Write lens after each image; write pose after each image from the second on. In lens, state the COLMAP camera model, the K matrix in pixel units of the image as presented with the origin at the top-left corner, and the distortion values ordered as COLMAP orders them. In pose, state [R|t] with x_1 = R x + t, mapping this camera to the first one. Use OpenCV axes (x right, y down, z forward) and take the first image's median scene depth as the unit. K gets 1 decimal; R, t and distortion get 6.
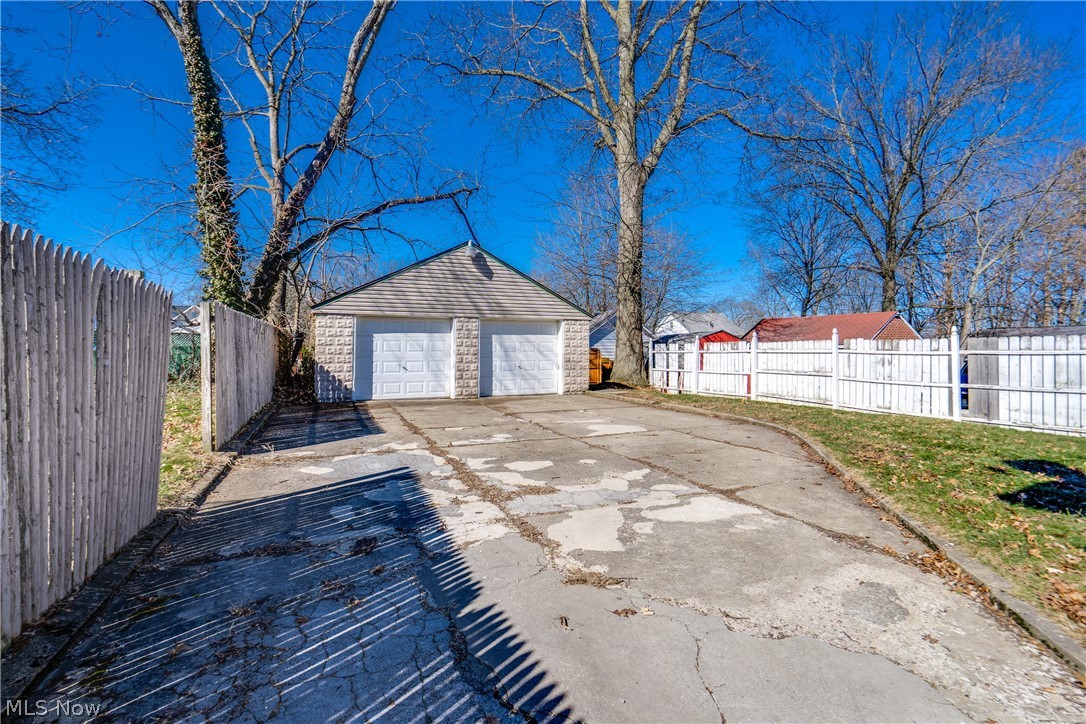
lens RADIAL K [[500.6, 0, 539.1], [0, 500.6, 363.5], [0, 0, 1]] dist [-0.023399, 0.018576]
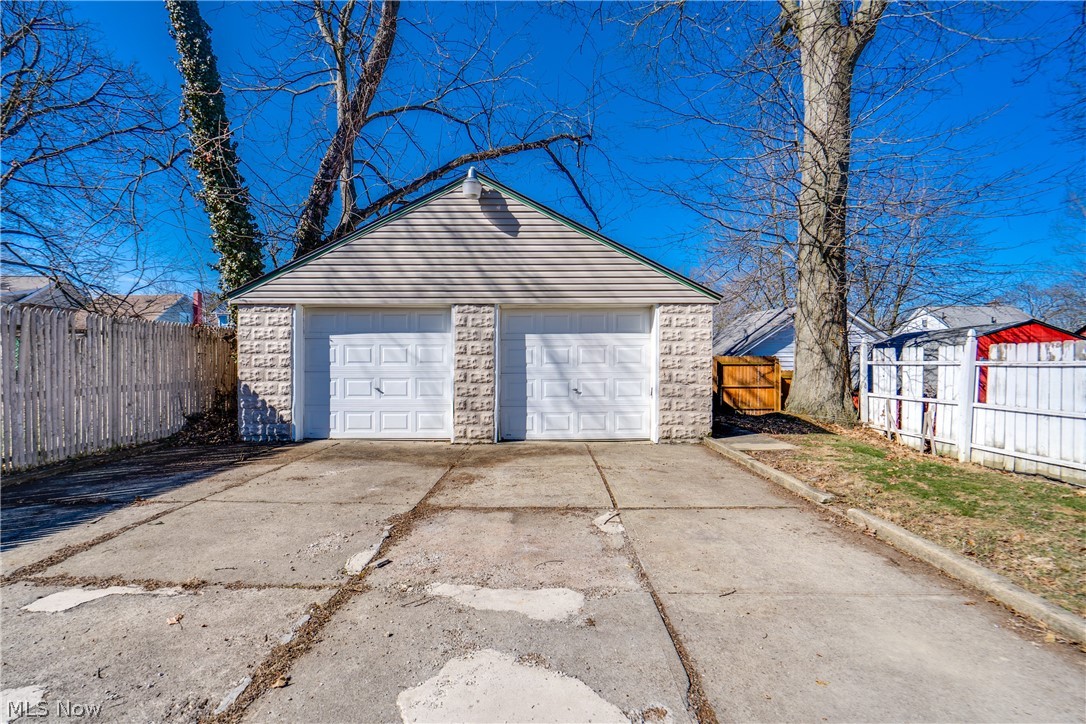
lens RADIAL K [[500.6, 0, 539.1], [0, 500.6, 363.5], [0, 0, 1]] dist [-0.023399, 0.018576]
pose [[0.919072, 0.005104, -0.394056, 0.127223], [-0.010007, 0.999896, -0.010389, -0.015057], [0.393962, 0.013492, 0.919028, 0.409680]]
